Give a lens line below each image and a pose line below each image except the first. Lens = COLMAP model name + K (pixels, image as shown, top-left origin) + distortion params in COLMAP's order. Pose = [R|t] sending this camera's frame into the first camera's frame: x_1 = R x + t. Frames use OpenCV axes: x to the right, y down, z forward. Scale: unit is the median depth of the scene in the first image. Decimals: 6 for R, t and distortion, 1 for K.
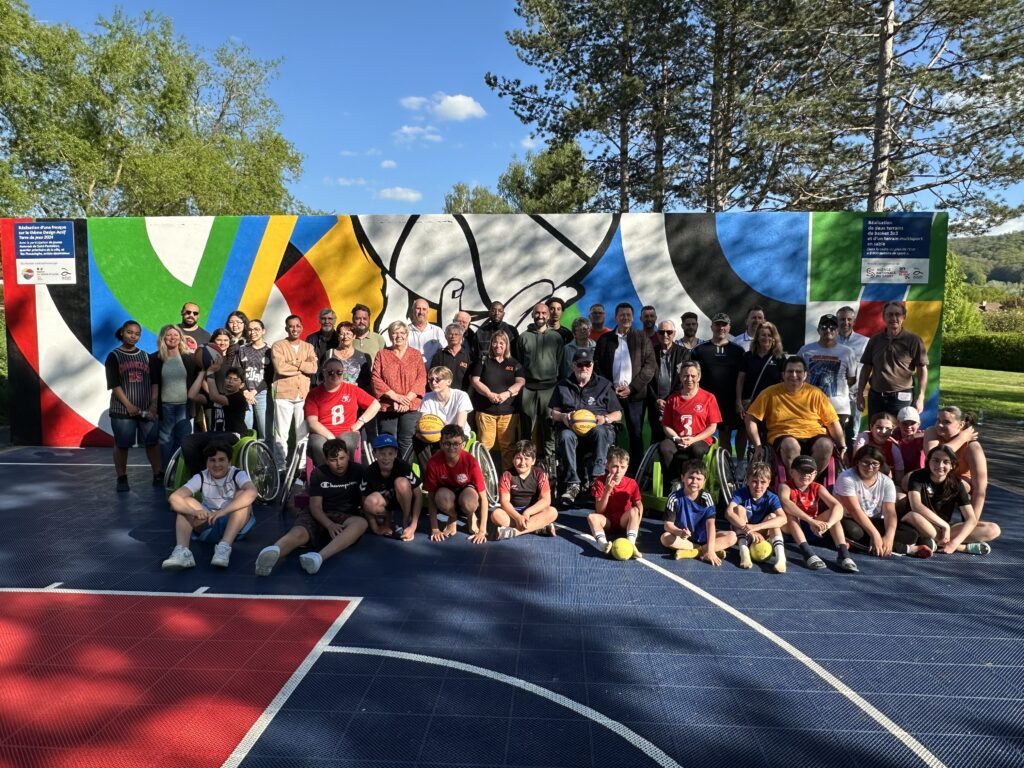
lens RADIAL K [[711.2, 0, 512.0], [0, 711.2, 384.0], [0, 0, 1]] dist [0.005050, 0.001042]
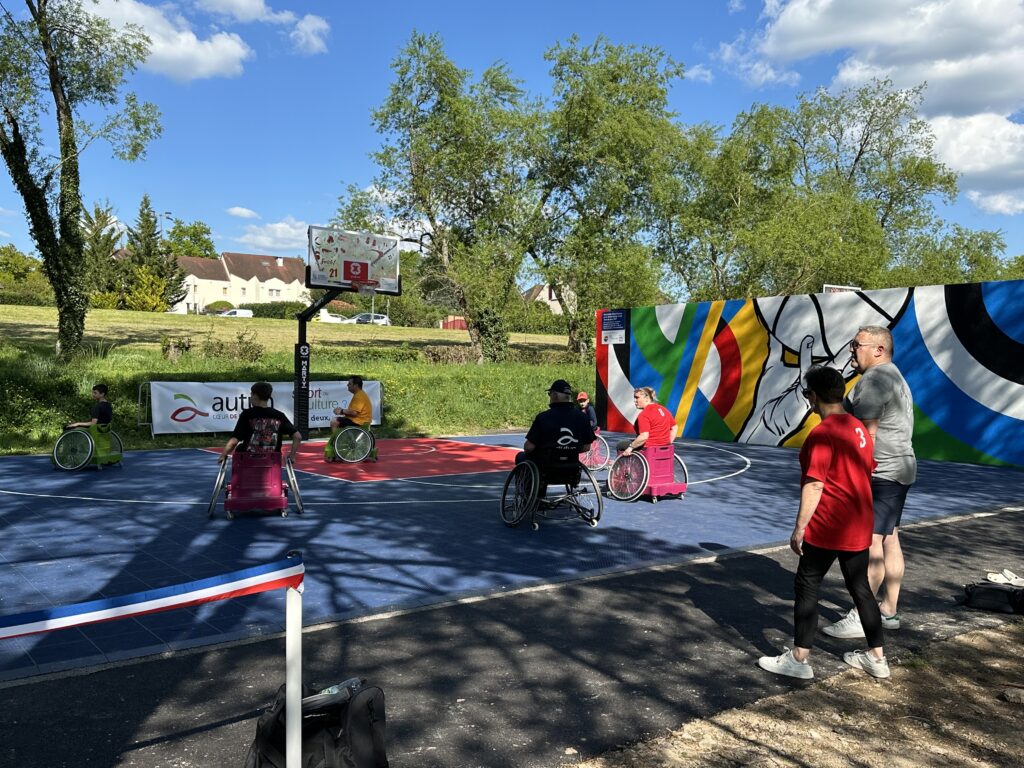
lens RADIAL K [[900.8, 0, 512.0], [0, 900.8, 384.0], [0, 0, 1]] dist [0.173106, -0.295164]
pose [[0.661585, 0.015059, -0.749719, 0.359651], [-0.060044, 0.997652, -0.032946, 0.021818], [0.747462, 0.066812, 0.660936, -0.285586]]
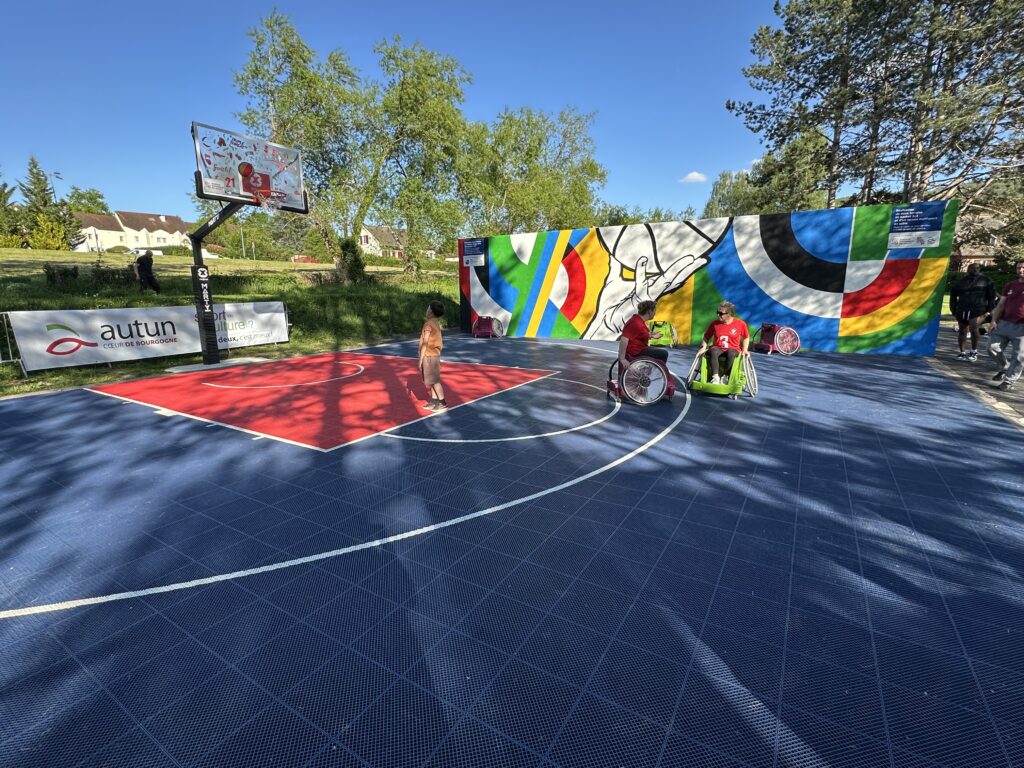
lens RADIAL K [[479.8, 0, 512.0], [0, 479.8, 384.0], [0, 0, 1]] dist [-0.001983, 0.000333]
pose [[0.881468, 0.078720, -0.465636, 0.093464], [-0.016869, 0.990628, 0.135541, 0.012100], [0.471941, -0.111620, 0.874535, -0.151987]]
